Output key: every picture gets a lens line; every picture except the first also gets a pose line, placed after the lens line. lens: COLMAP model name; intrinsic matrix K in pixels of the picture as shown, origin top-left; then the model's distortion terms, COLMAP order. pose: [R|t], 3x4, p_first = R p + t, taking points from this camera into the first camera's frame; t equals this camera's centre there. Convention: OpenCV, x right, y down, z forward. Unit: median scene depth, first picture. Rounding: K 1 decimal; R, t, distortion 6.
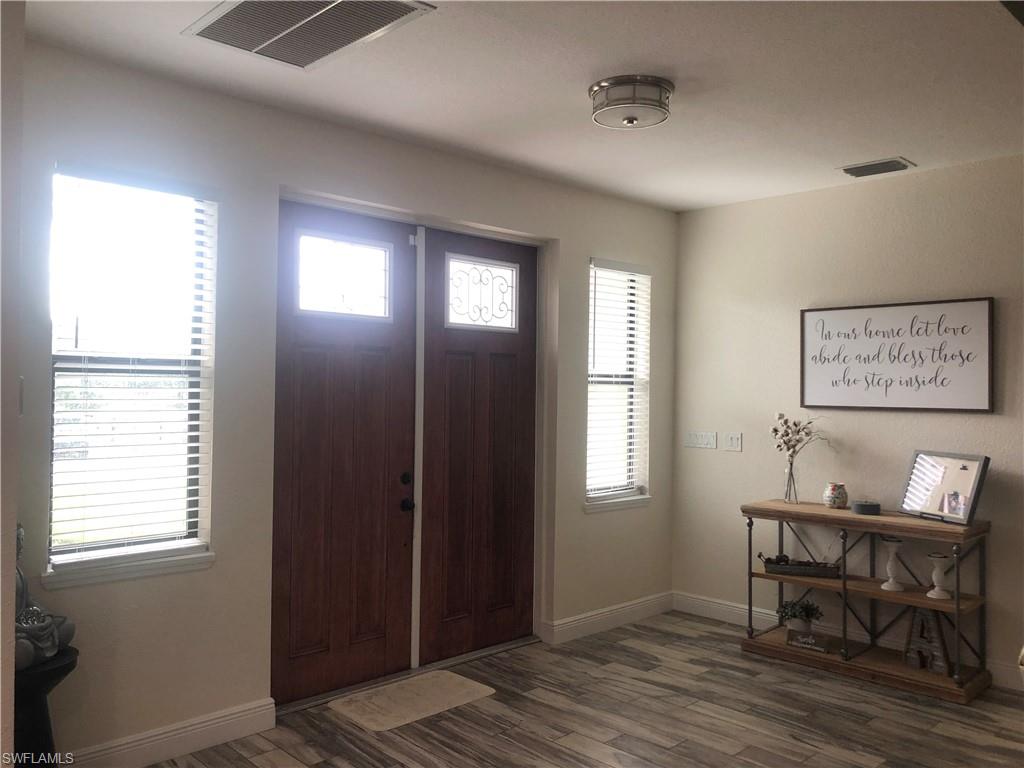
lens RADIAL K [[841.1, 0, 513.7], [0, 841.1, 383.7], [0, 0, 1]] dist [0.030974, -0.004420]
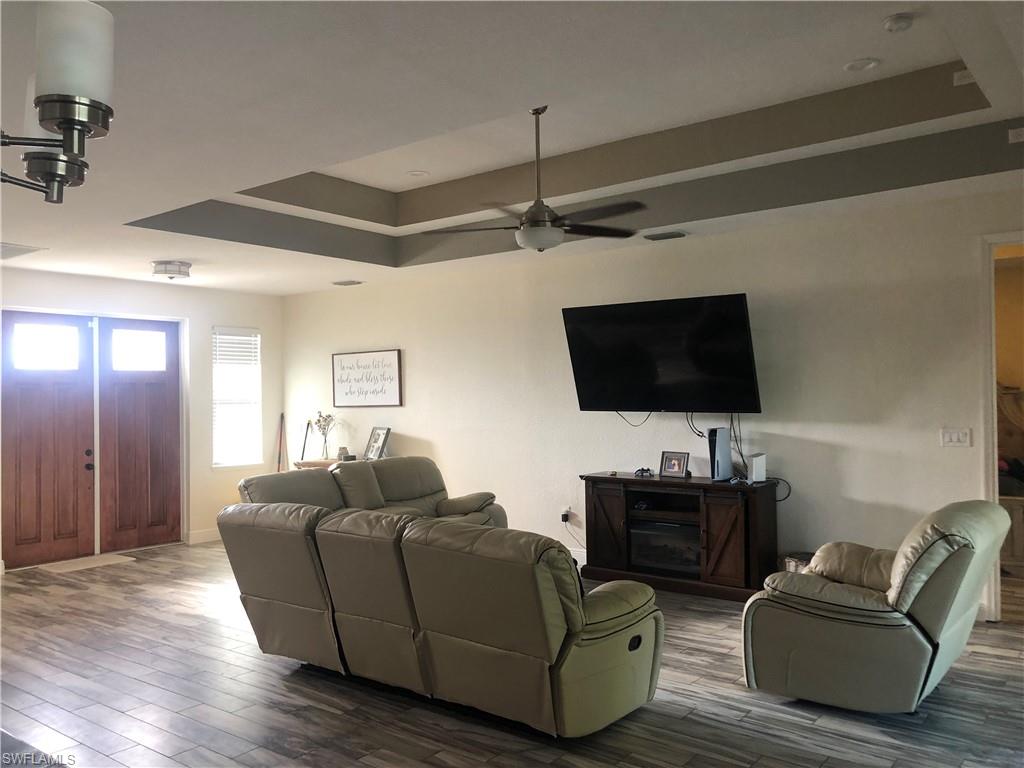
lens RADIAL K [[841.1, 0, 511.4], [0, 841.1, 382.3], [0, 0, 1]] dist [0.030974, -0.004420]
pose [[0.988048, -0.030140, 0.151172, 0.502052], [0.032635, 0.999369, -0.014050, 0.013579], [-0.150653, 0.018816, 0.988408, -0.969363]]
